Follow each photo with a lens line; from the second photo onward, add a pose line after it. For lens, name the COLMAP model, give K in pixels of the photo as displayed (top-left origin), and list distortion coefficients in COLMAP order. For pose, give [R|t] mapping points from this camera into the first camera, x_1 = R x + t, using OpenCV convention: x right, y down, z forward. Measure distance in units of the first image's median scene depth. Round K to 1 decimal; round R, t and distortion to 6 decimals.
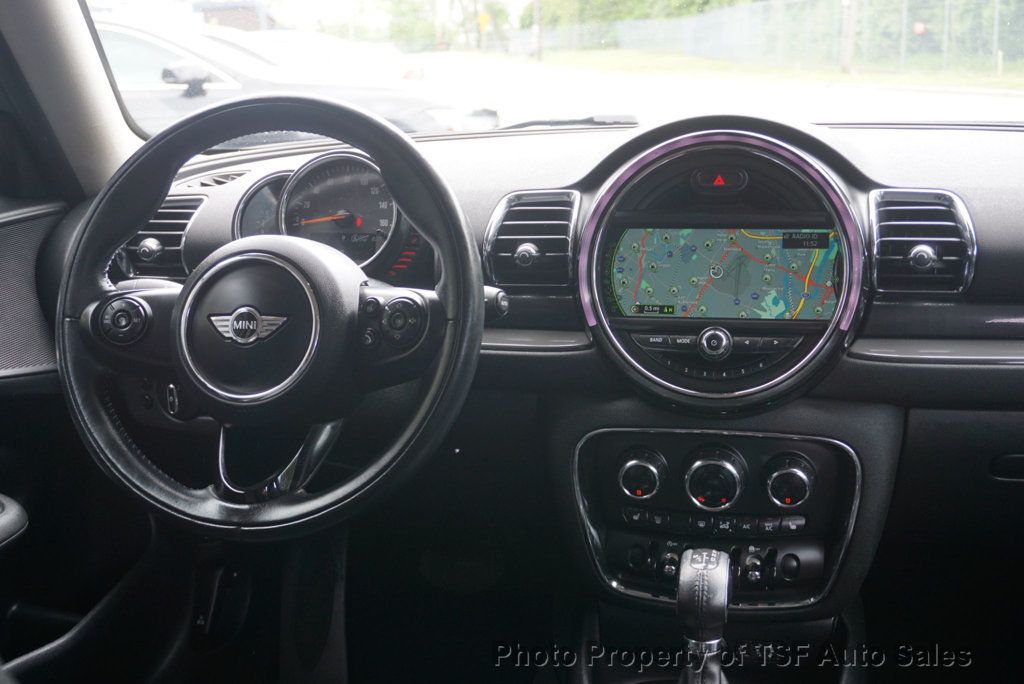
lens RADIAL K [[1192.4, 0, 508.9], [0, 1192.4, 345.3], [0, 0, 1]] dist [0.030583, 0.000000]
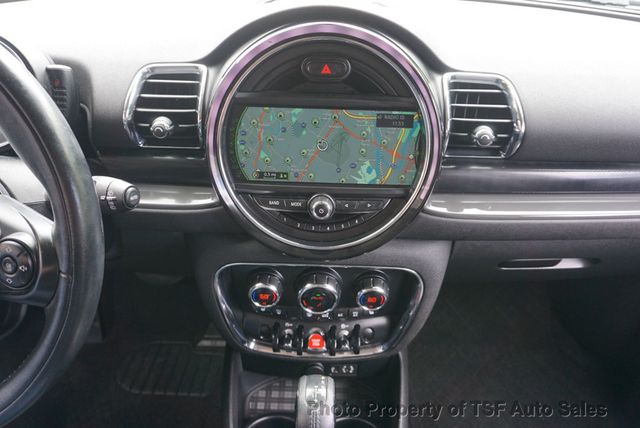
lens RADIAL K [[489.2, 0, 318.5], [0, 489.2, 217.4], [0, 0, 1]] dist [-0.041378, 0.029985]
pose [[0.977804, -0.065449, 0.199039, 0.067606], [-0.004660, 0.942932, 0.332954, -0.159714], [-0.209472, -0.326491, 0.921697, 0.527947]]
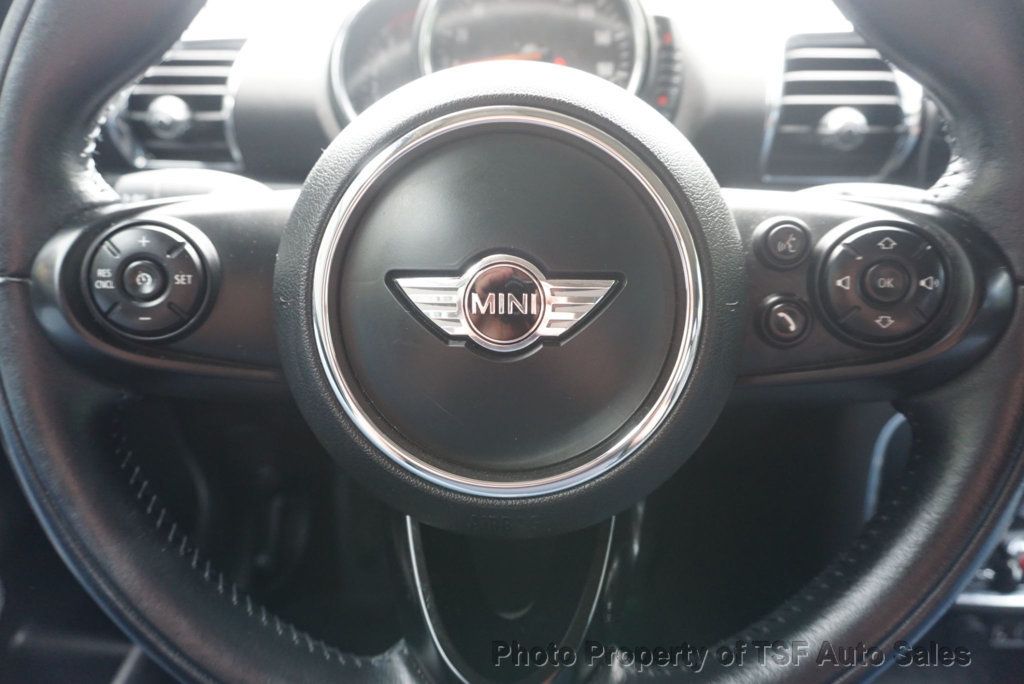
lens RADIAL K [[679.0, 0, 509.8], [0, 679.0, 339.4], [0, 0, 1]] dist [-0.003859, -0.000290]
pose [[0.980040, -0.041563, 0.194409, -0.236115], [0.003616, 0.981467, 0.191598, -0.042266], [-0.198770, -0.187071, 0.962027, 0.716447]]
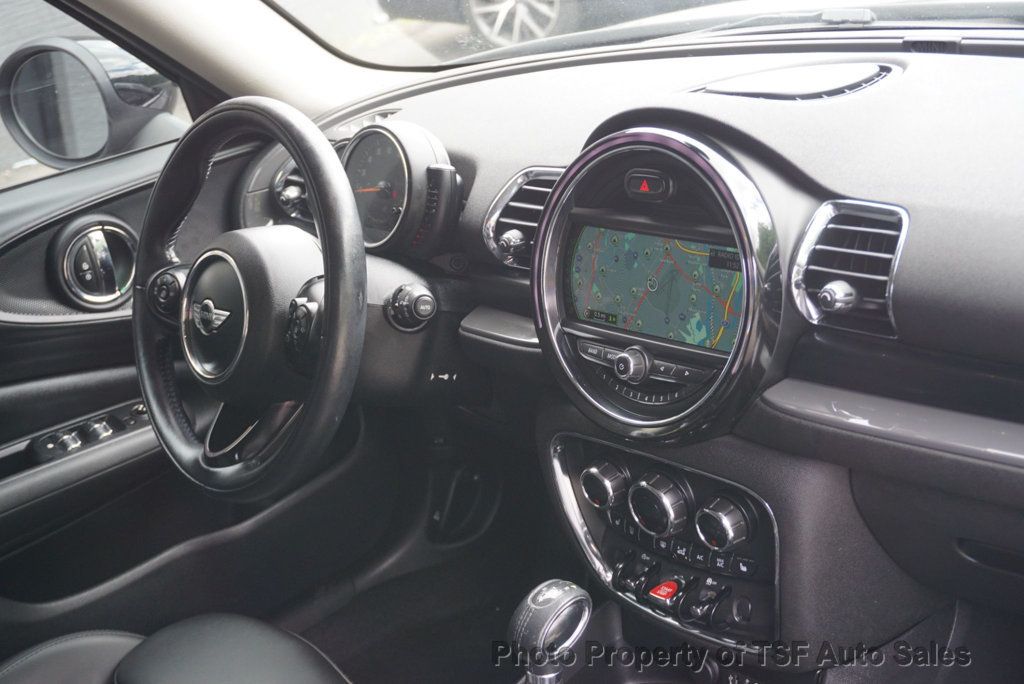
lens RADIAL K [[1443.3, 0, 513.1], [0, 1443.3, 339.5], [0, 0, 1]] dist [0.013147, 0.000000]
pose [[0.808855, 0.110476, -0.577537, 0.733091], [-0.004375, 0.983295, 0.181966, -0.221466], [0.587992, -0.144658, 0.795826, 0.065254]]
